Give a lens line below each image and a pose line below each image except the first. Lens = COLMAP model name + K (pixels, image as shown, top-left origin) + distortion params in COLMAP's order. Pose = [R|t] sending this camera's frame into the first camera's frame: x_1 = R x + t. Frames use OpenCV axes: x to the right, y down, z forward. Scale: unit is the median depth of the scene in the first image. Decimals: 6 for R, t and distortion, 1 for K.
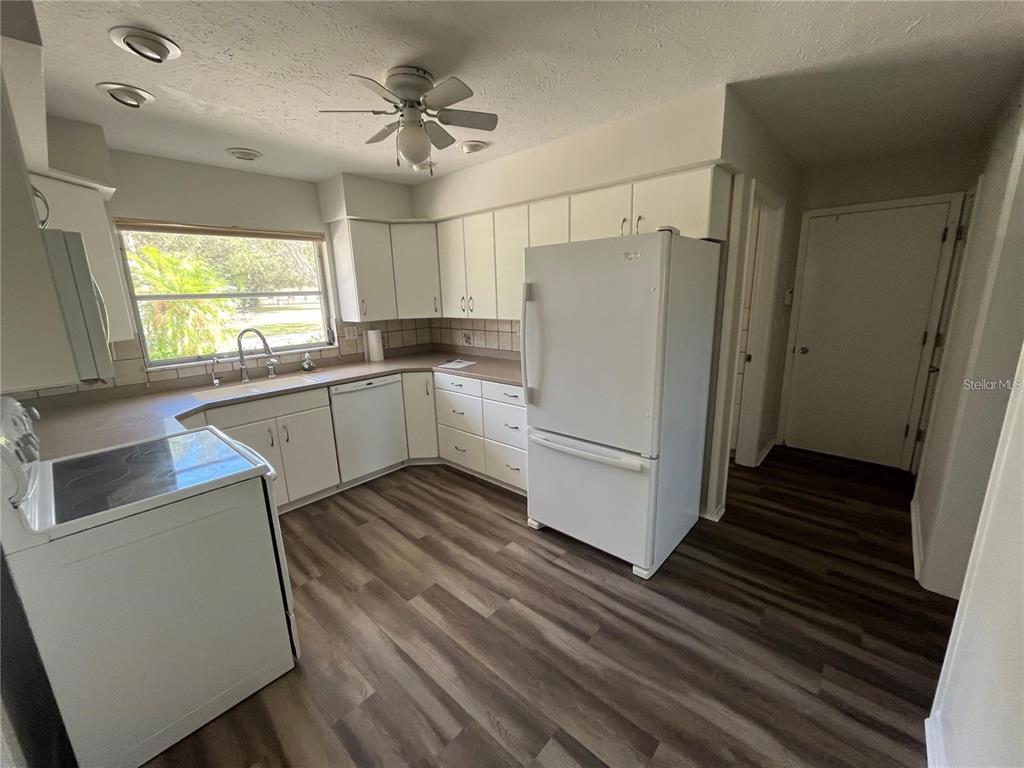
lens RADIAL K [[414.8, 0, 509.4], [0, 414.8, 384.5], [0, 0, 1]] dist [-0.004721, -0.000309]
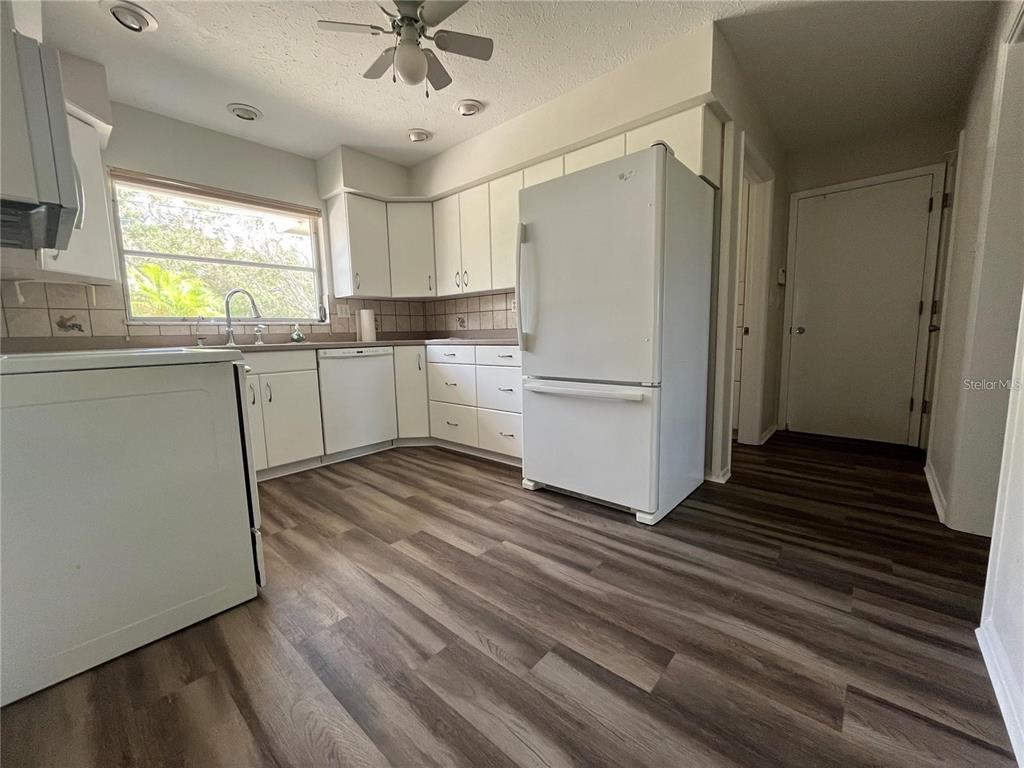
lens RADIAL K [[414.8, 0, 509.6], [0, 414.8, 384.0], [0, 0, 1]] dist [-0.004721, -0.000309]
pose [[0.999930, 0.004070, 0.011114, 0.003905], [-0.002922, 0.994838, -0.101432, 0.226991], [-0.011470, 0.101393, 0.994780, 0.050797]]
